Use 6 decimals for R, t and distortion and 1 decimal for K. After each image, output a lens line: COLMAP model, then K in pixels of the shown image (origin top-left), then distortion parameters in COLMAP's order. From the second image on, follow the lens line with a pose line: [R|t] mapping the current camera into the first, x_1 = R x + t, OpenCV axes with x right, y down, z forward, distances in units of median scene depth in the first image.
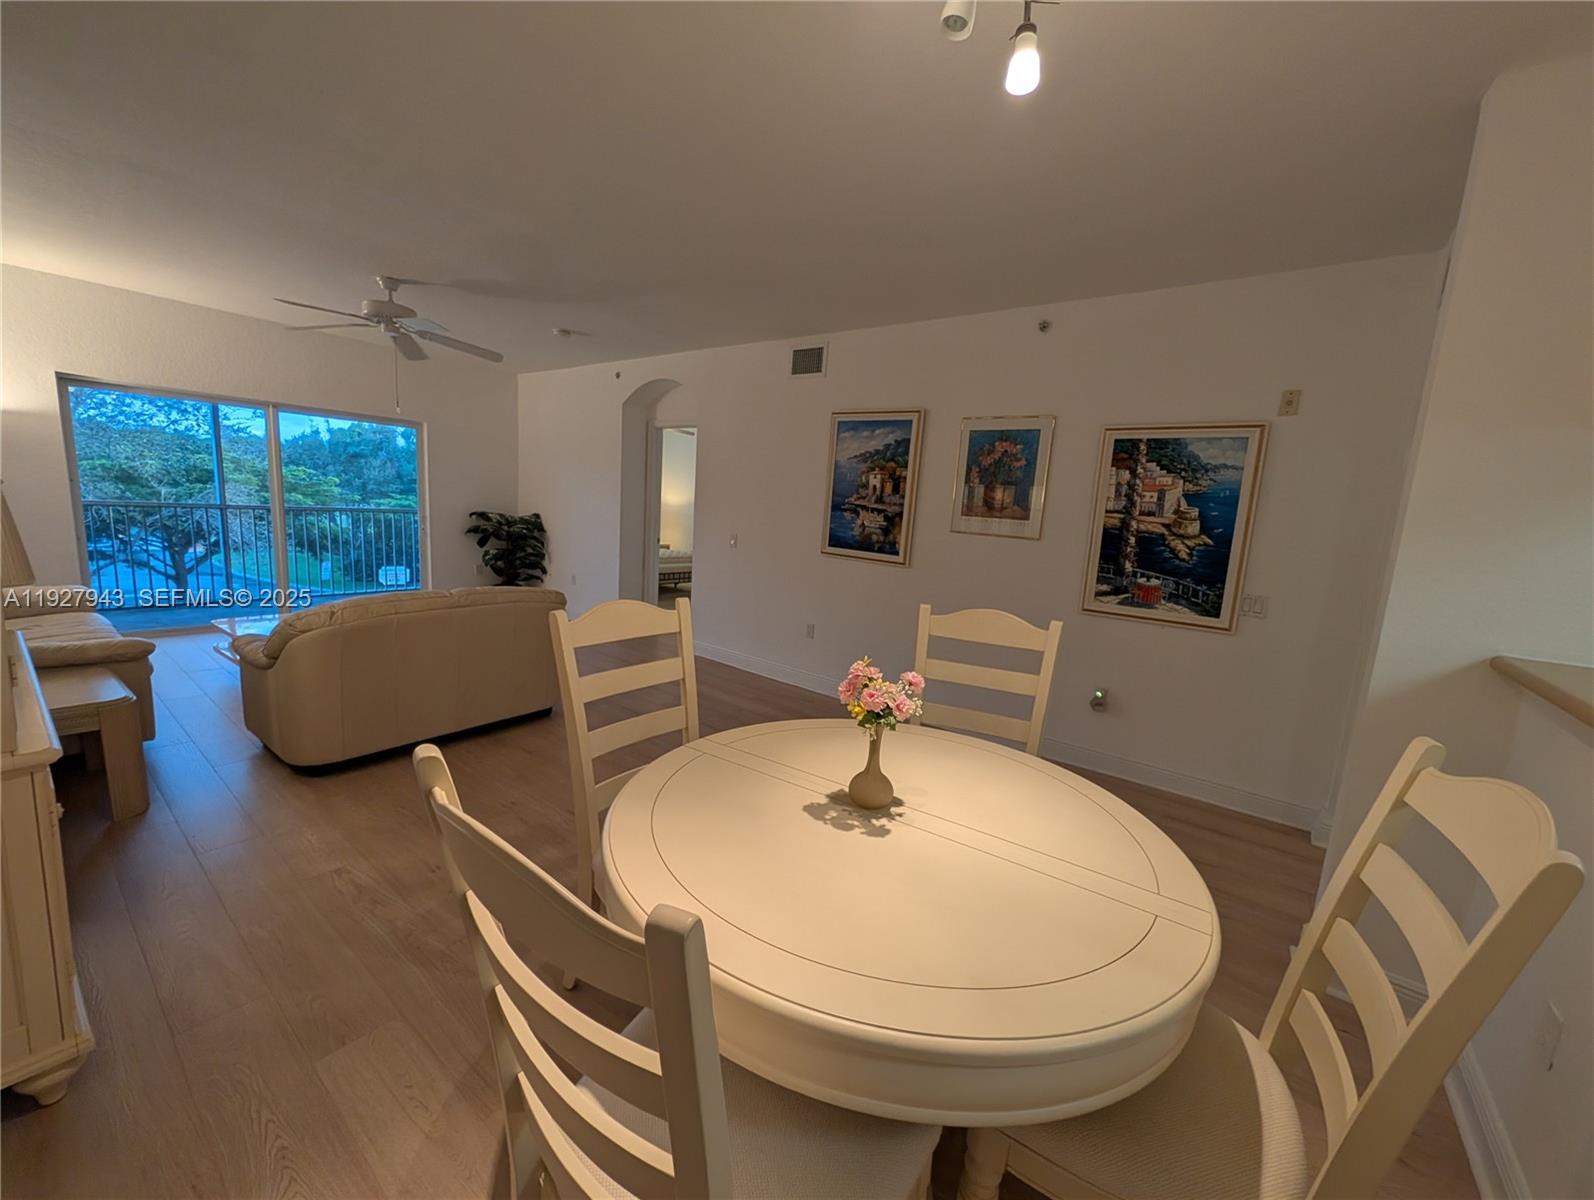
lens RADIAL K [[616.4, 0, 799.5], [0, 616.4, 599.3], [0, 0, 1]] dist [0.002512, 0.000210]
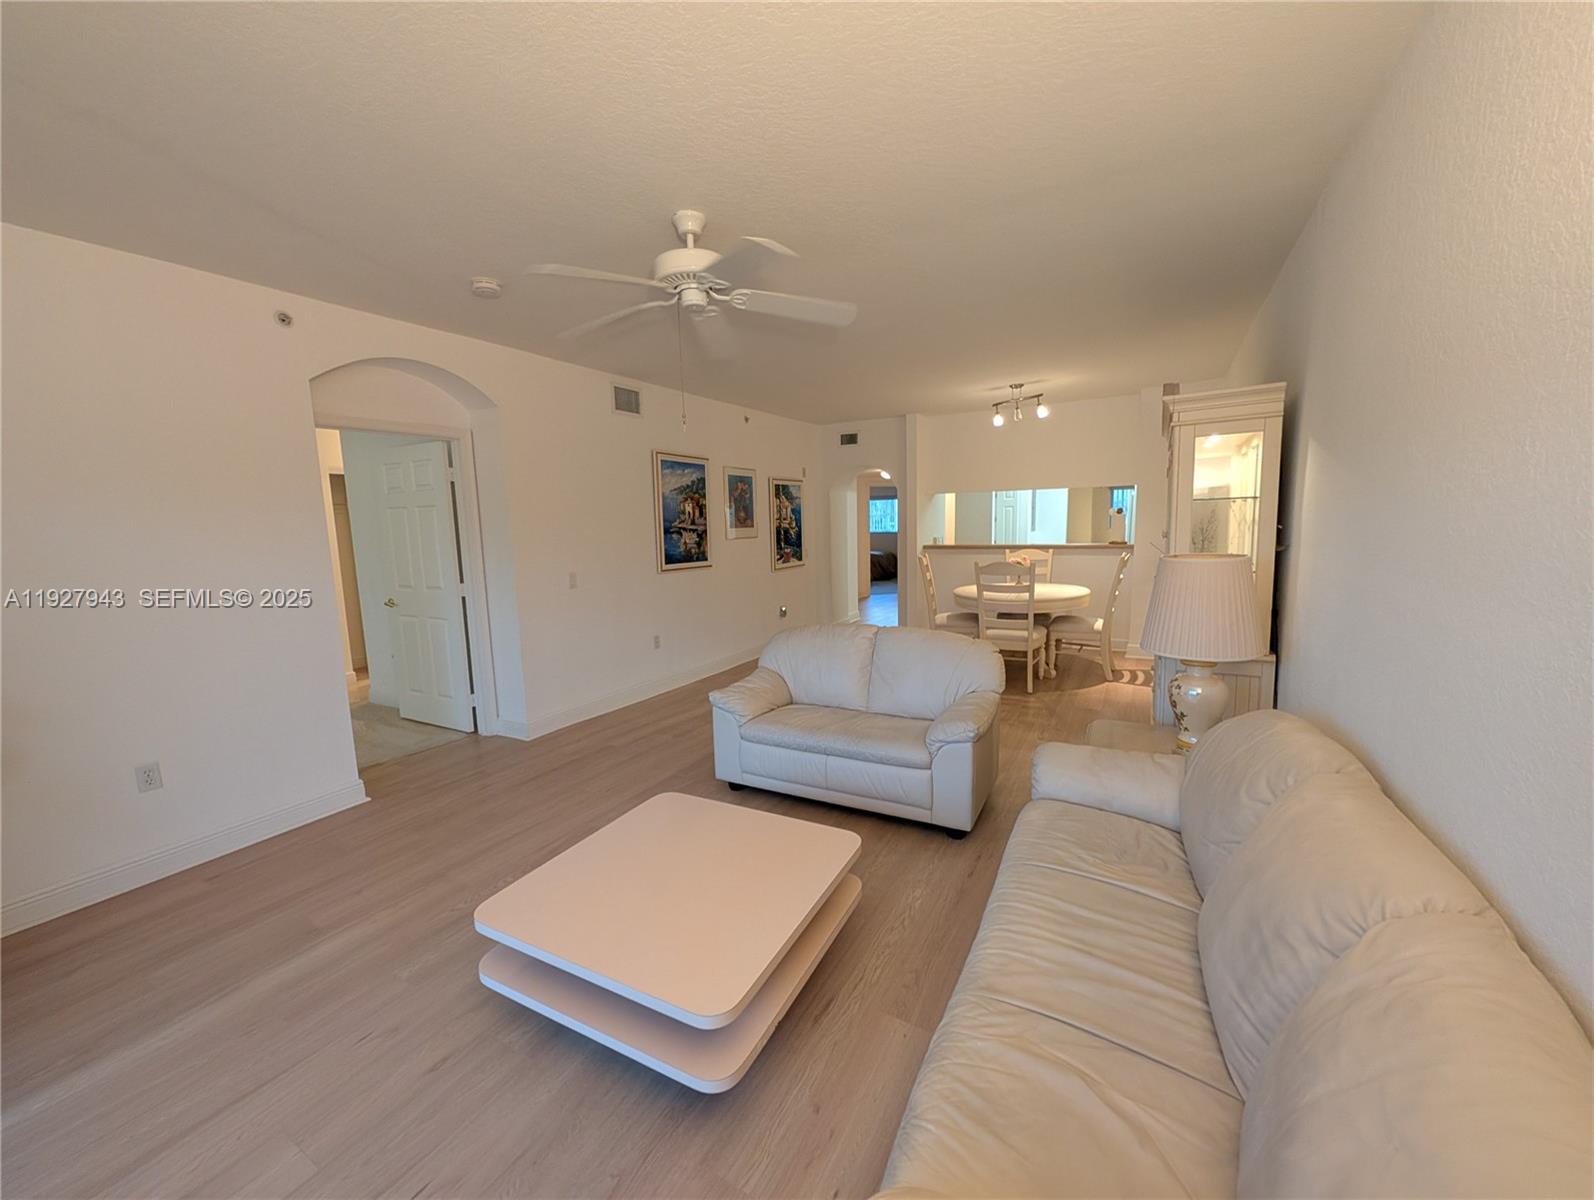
lens RADIAL K [[616.4, 0, 799.5], [0, 616.4, 599.3], [0, 0, 1]] dist [0.002512, 0.000210]
pose [[-0.138329, -0.188349, 0.972312, -1.206665], [0.170190, 0.962625, 0.210685, -0.238531], [-0.975654, 0.194621, -0.101104, 0.927824]]
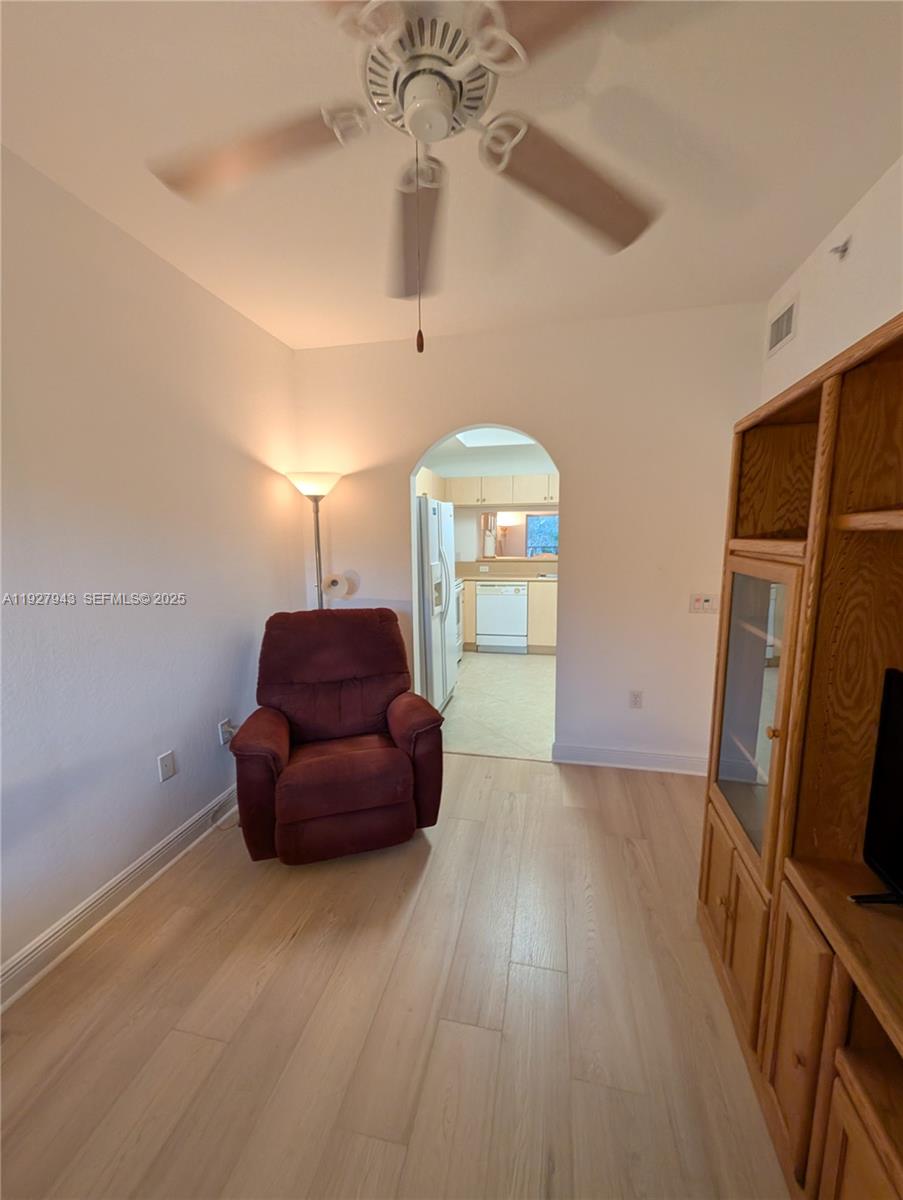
lens RADIAL K [[464.0, 0, 452.7], [0, 464.0, 600.5], [0, 0, 1]] dist [0.002512, 0.000210]
pose [[0.421518, 0.060553, -0.904796, 1.436695], [-0.101646, 0.994635, 0.019212, 0.196106], [0.901105, 0.083870, 0.425412, -0.711154]]
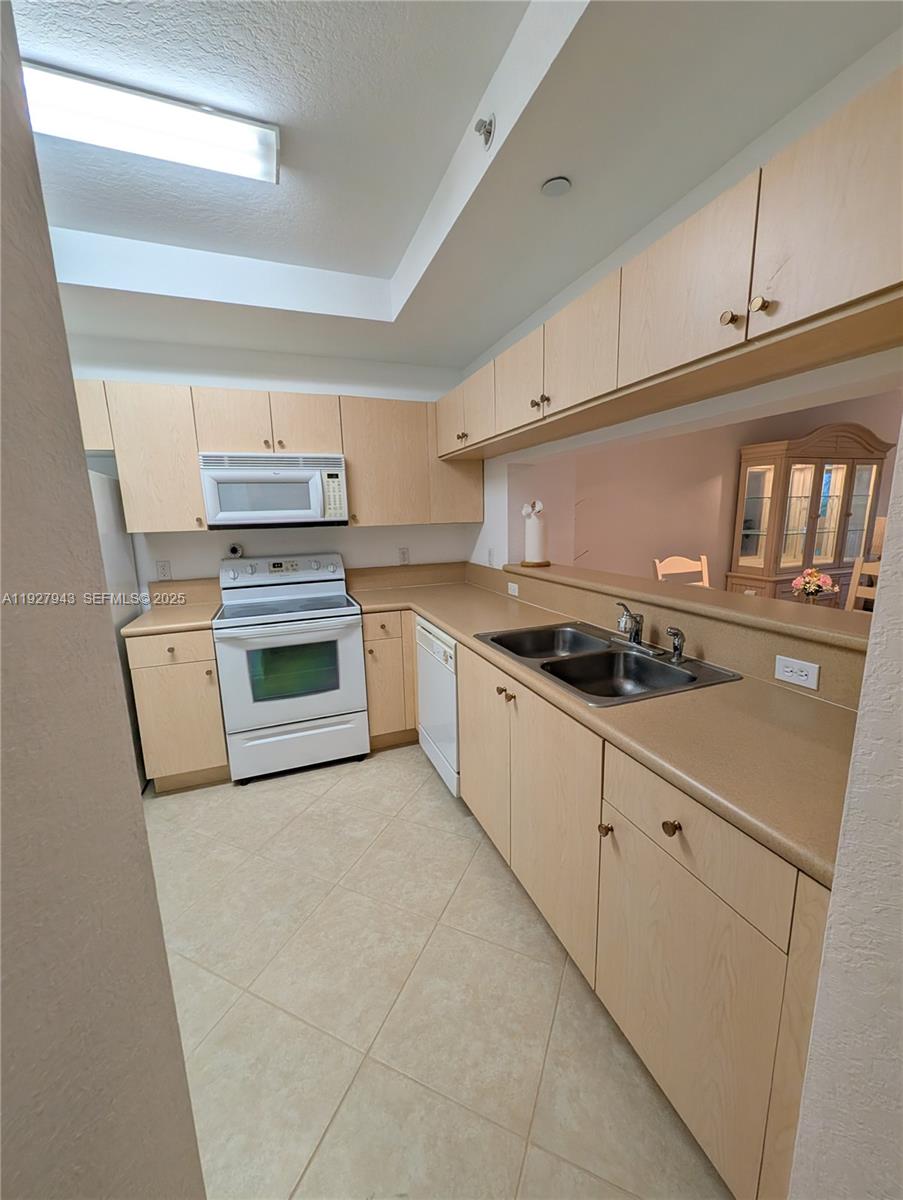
lens RADIAL K [[464.0, 0, 452.7], [0, 464.0, 600.5], [0, 0, 1]] dist [0.002512, 0.000210]
pose [[-0.527818, 0.104756, -0.842873, 0.784859], [-0.139577, 0.968176, 0.207734, 0.010071], [0.837811, 0.227291, -0.496399, 0.226525]]
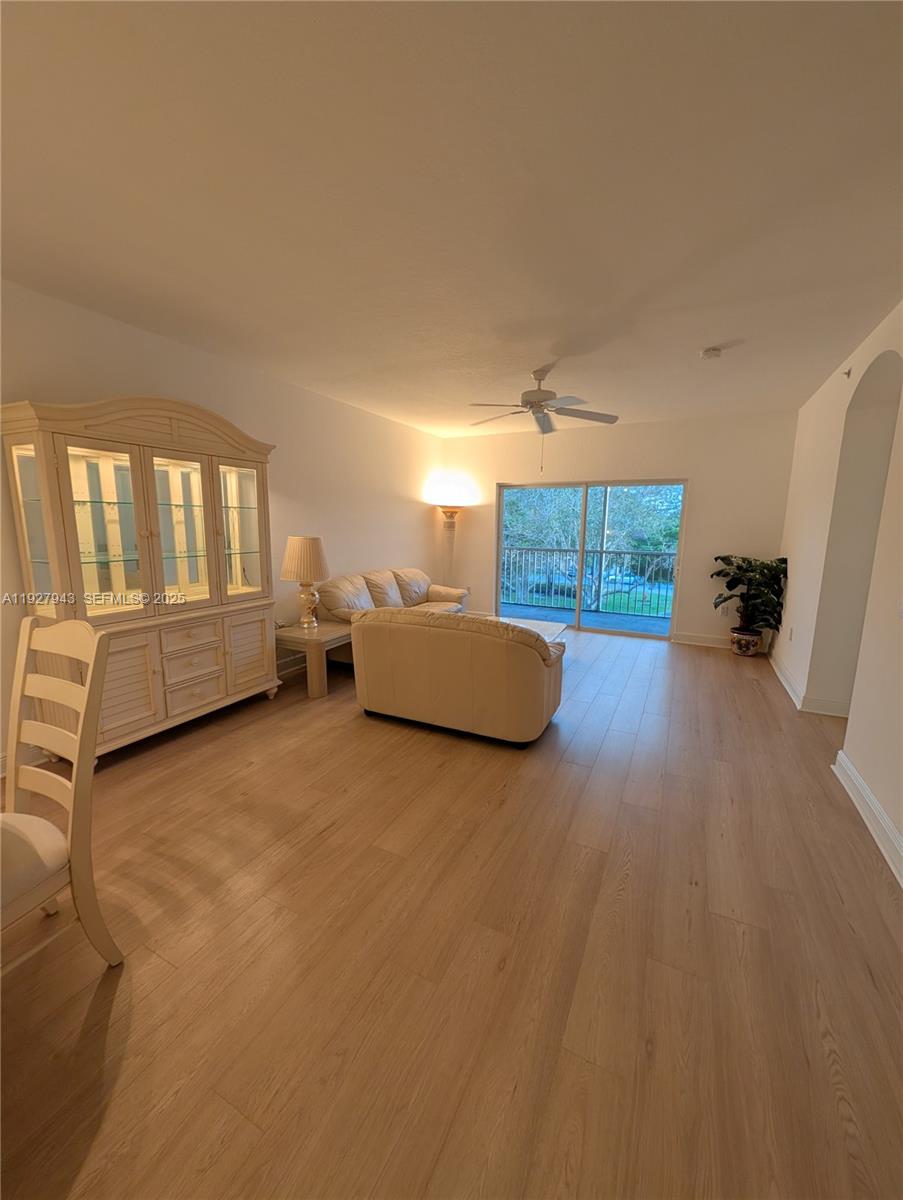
lens RADIAL K [[464.0, 0, 452.7], [0, 464.0, 600.5], [0, 0, 1]] dist [0.002512, 0.000210]
pose [[0.181587, 0.099517, -0.978326, 0.265581], [-0.152457, 0.985686, 0.071968, -0.082933], [0.971485, 0.136084, 0.194160, 0.631412]]
